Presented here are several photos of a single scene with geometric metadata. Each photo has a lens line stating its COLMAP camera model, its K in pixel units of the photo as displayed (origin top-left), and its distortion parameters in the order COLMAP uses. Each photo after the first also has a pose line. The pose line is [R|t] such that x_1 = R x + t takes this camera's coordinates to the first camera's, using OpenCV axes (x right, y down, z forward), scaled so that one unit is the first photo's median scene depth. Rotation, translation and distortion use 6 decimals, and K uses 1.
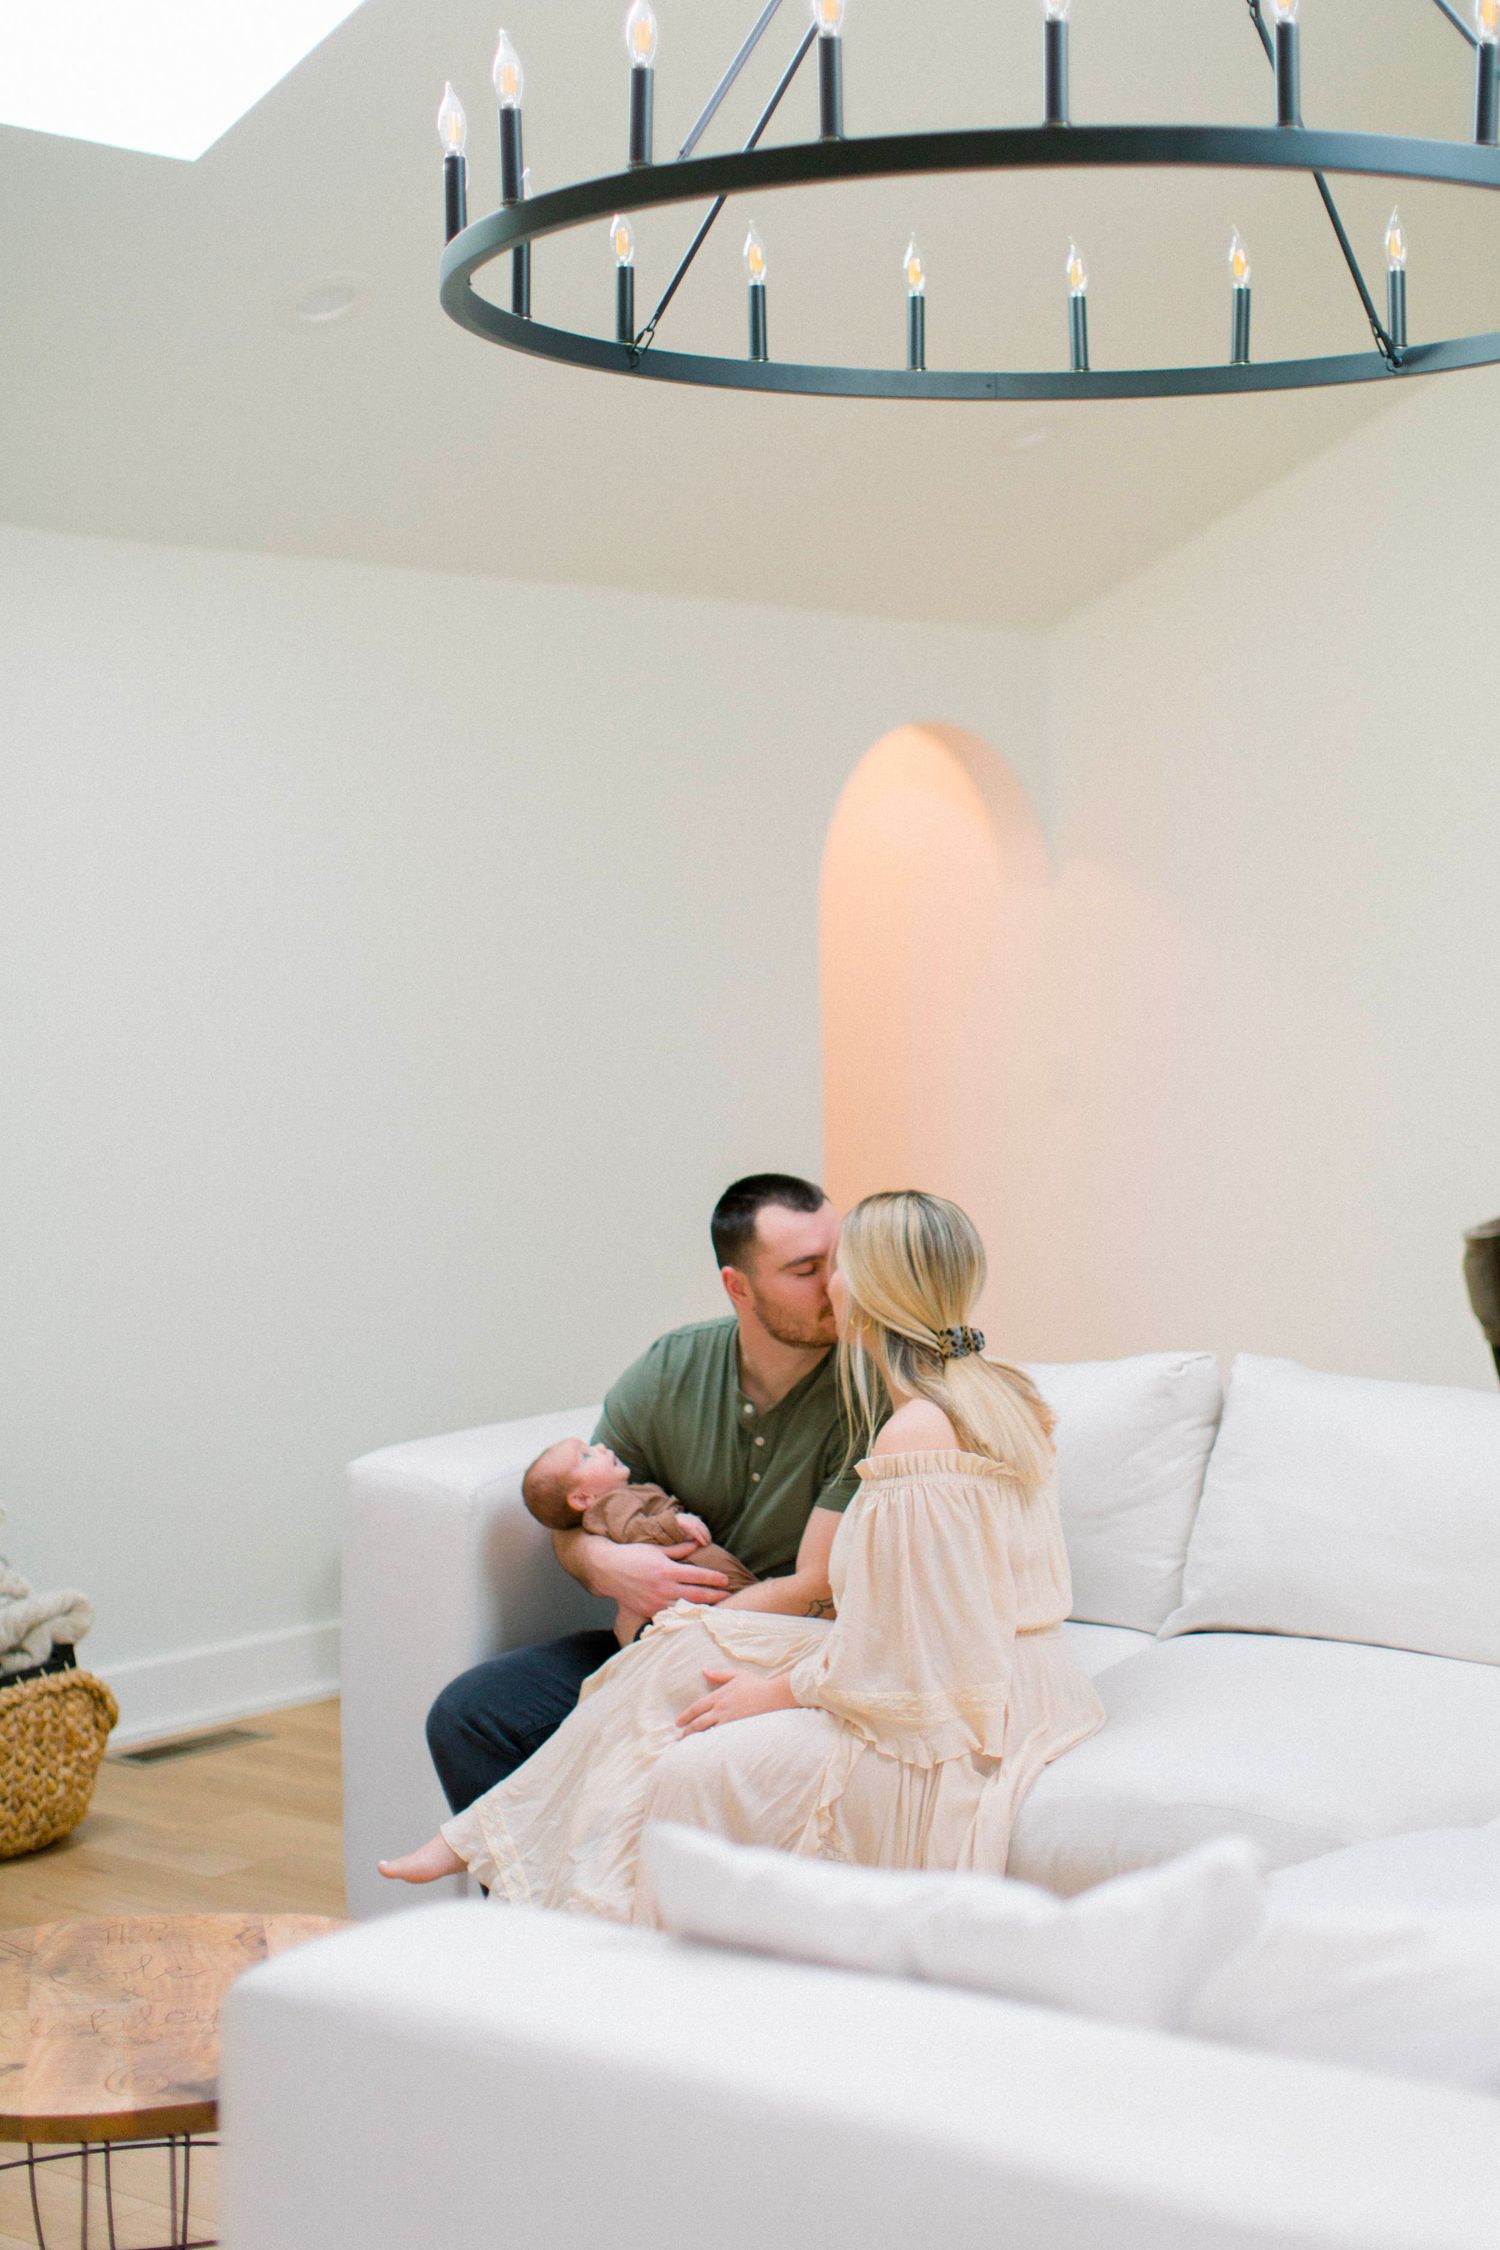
lens RADIAL K [[3268.5, 0, 750.0], [0, 3268.5, 1125.0], [0, 0, 1]] dist [0.259048, 0.002331]
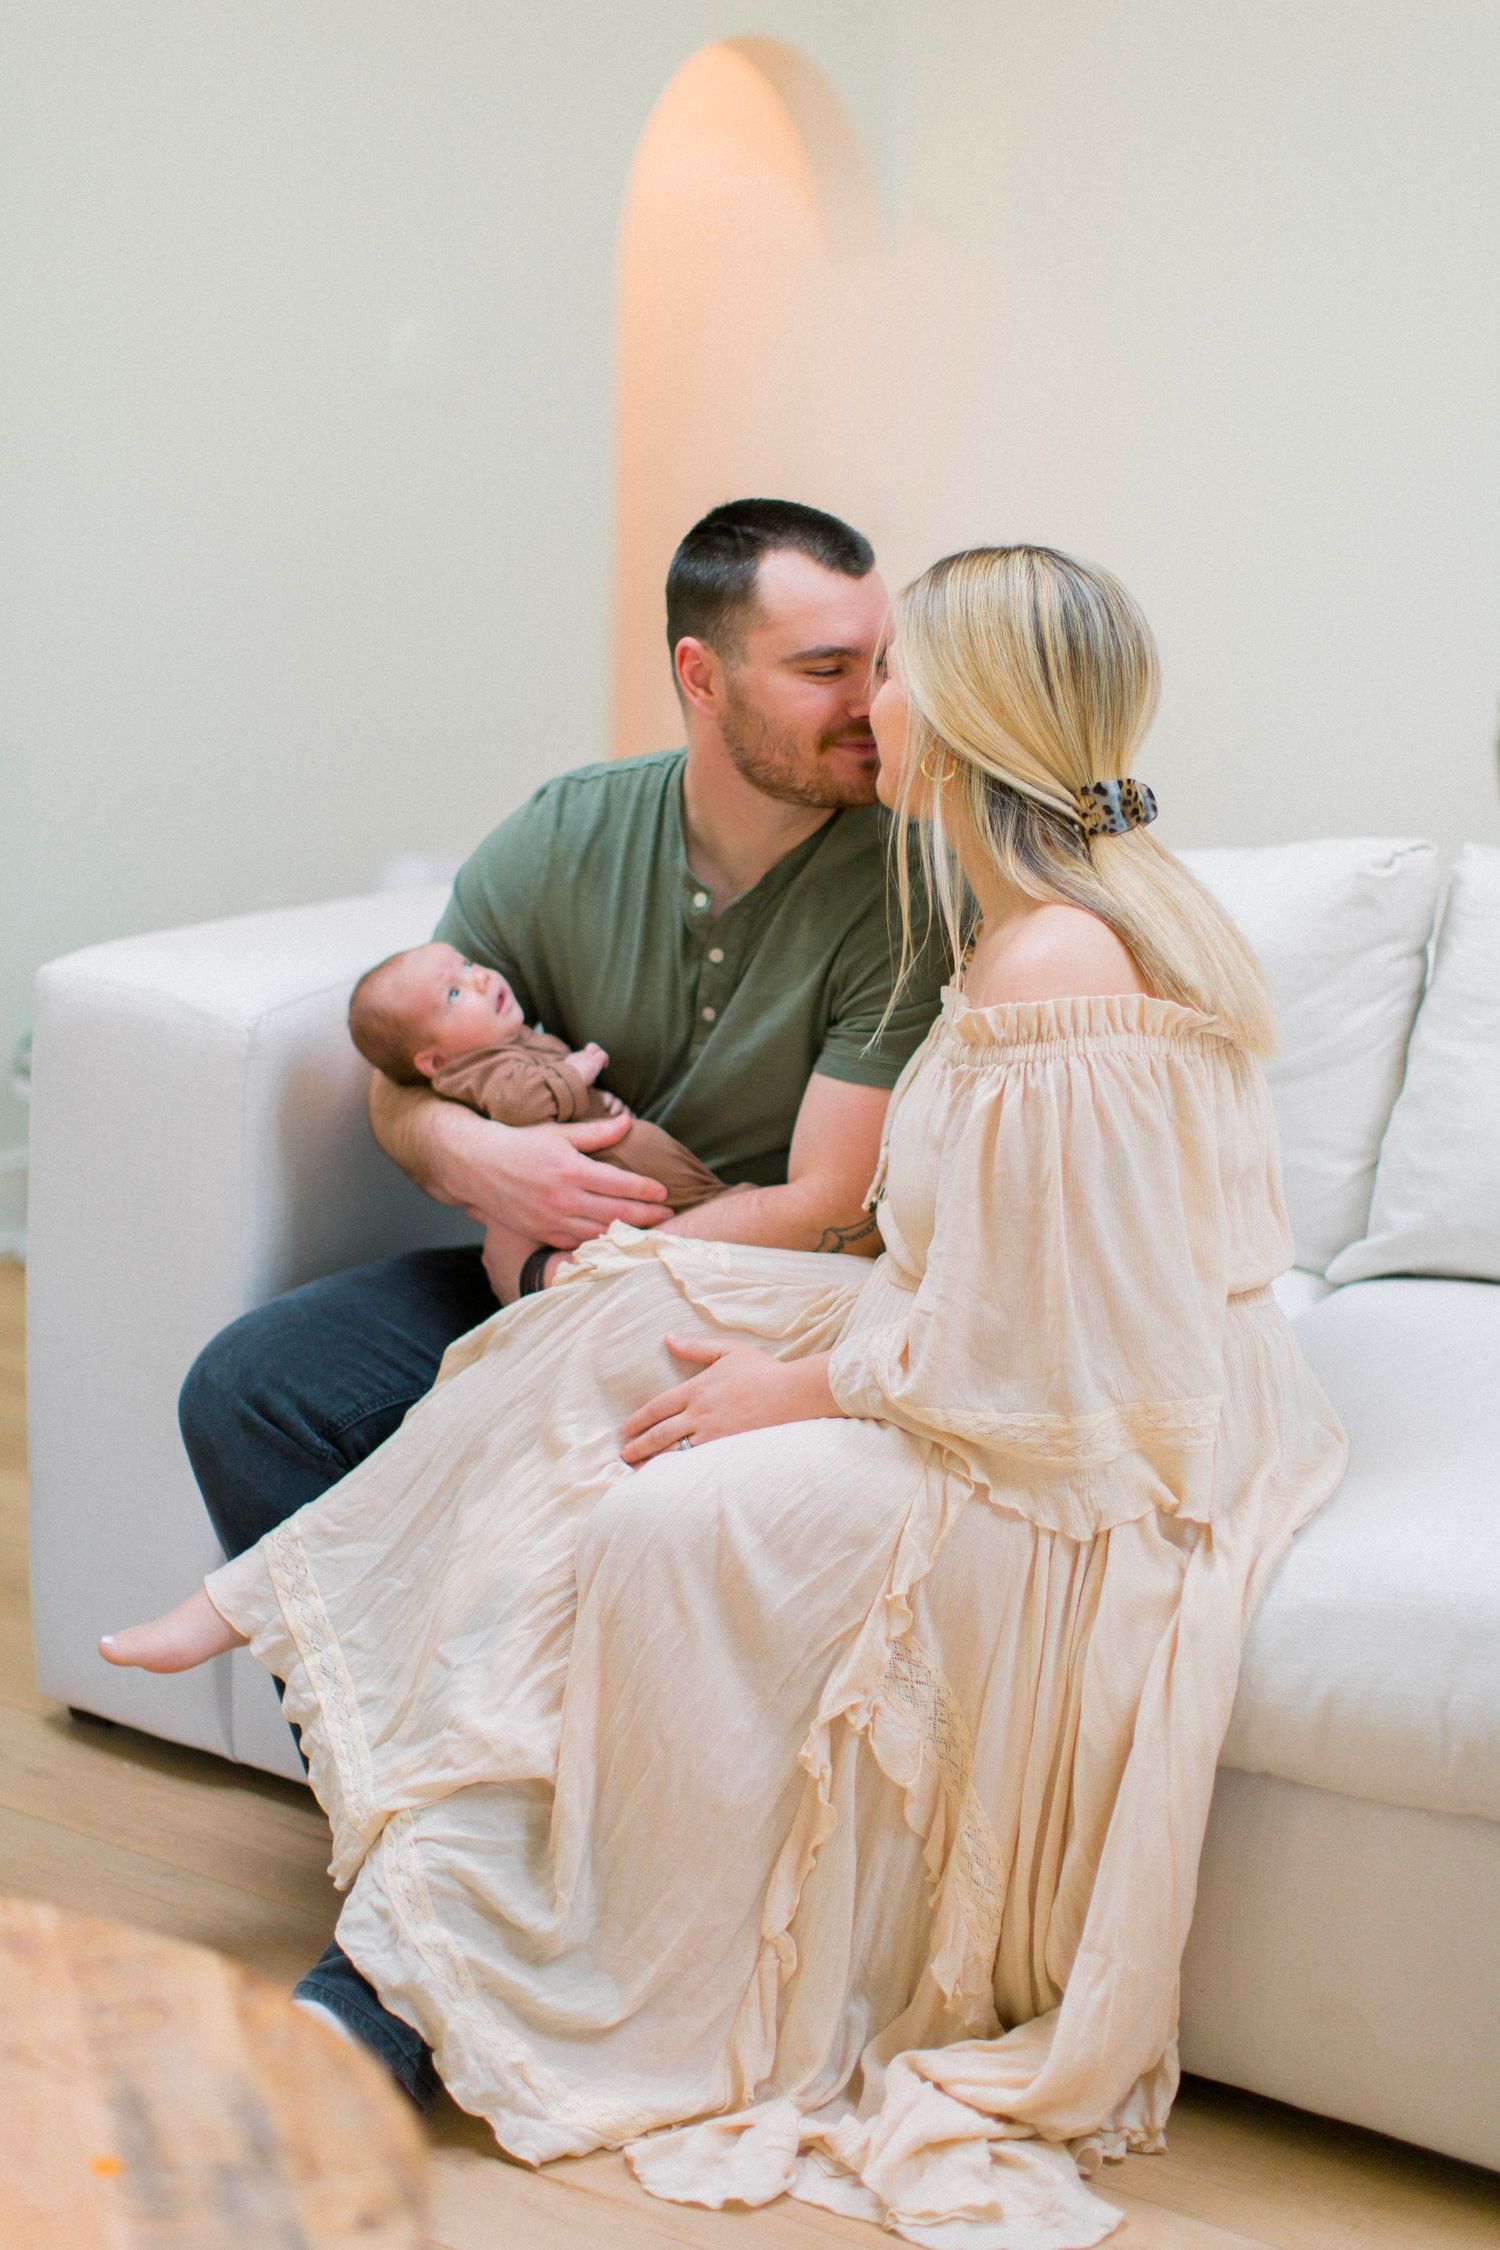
lens RADIAL K [[3153.5, 0, 750.0], [0, 3153.5, 1125.0], [0, 0, 1]] dist [0.095651, -0.003463]
pose [[0.989379, 0.028797, 0.142480, -0.079610], [-0.051678, 0.985828, 0.159600, 0.035220], [-0.135865, -0.165268, 0.976846, 0.444102]]
